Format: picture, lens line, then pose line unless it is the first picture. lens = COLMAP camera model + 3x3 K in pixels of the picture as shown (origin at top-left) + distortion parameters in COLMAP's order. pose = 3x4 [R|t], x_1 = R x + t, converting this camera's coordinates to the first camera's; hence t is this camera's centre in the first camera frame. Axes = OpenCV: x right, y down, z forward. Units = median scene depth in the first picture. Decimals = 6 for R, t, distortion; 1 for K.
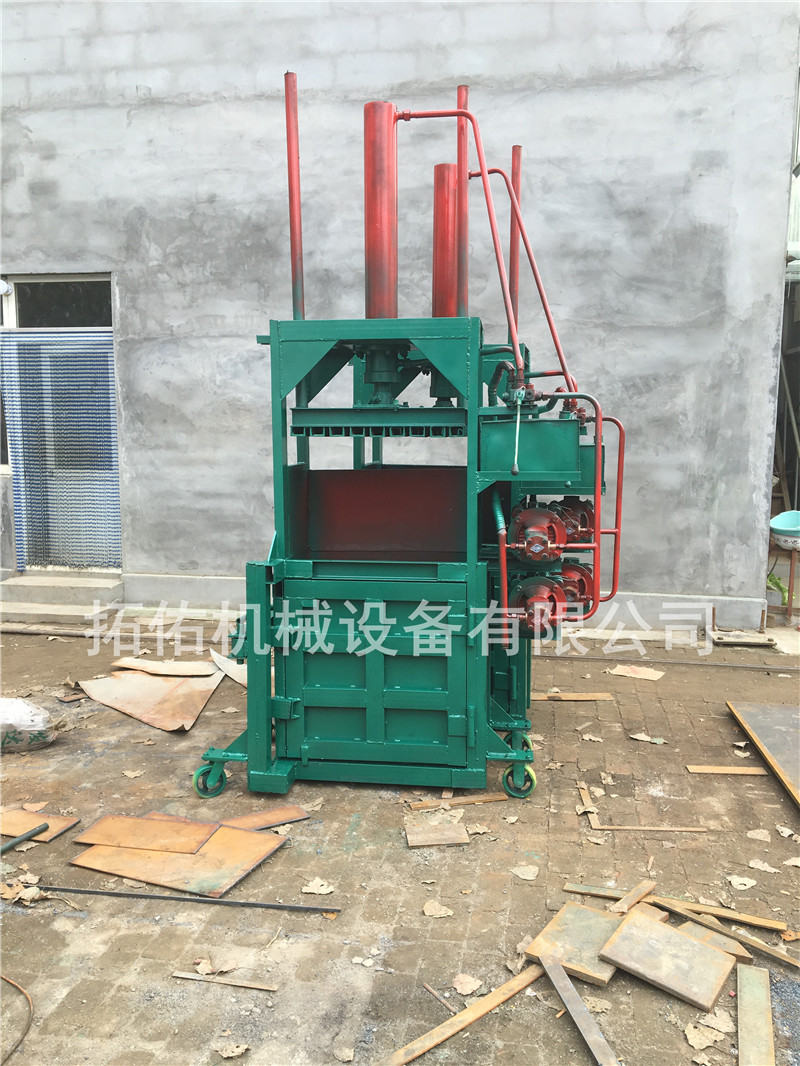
lens RADIAL K [[889.2, 0, 400.0], [0, 889.2, 533.0], [0, 0, 1]] dist [0.045915, -0.067870]
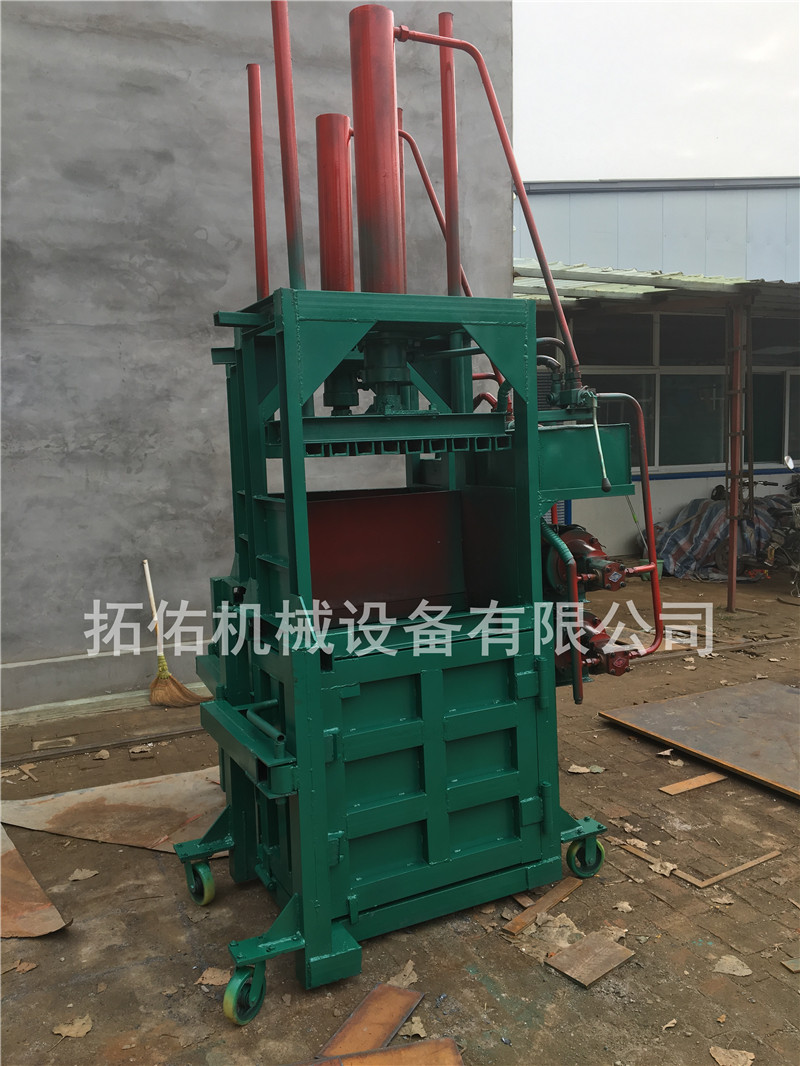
lens RADIAL K [[889.2, 0, 400.0], [0, 889.2, 533.0], [0, 0, 1]] dist [0.045915, -0.067870]
pose [[0.823849, -0.085366, 0.560344, -0.377655], [0.099505, 0.995023, 0.005289, -0.038574], [-0.558006, 0.051400, 0.828243, 0.321776]]
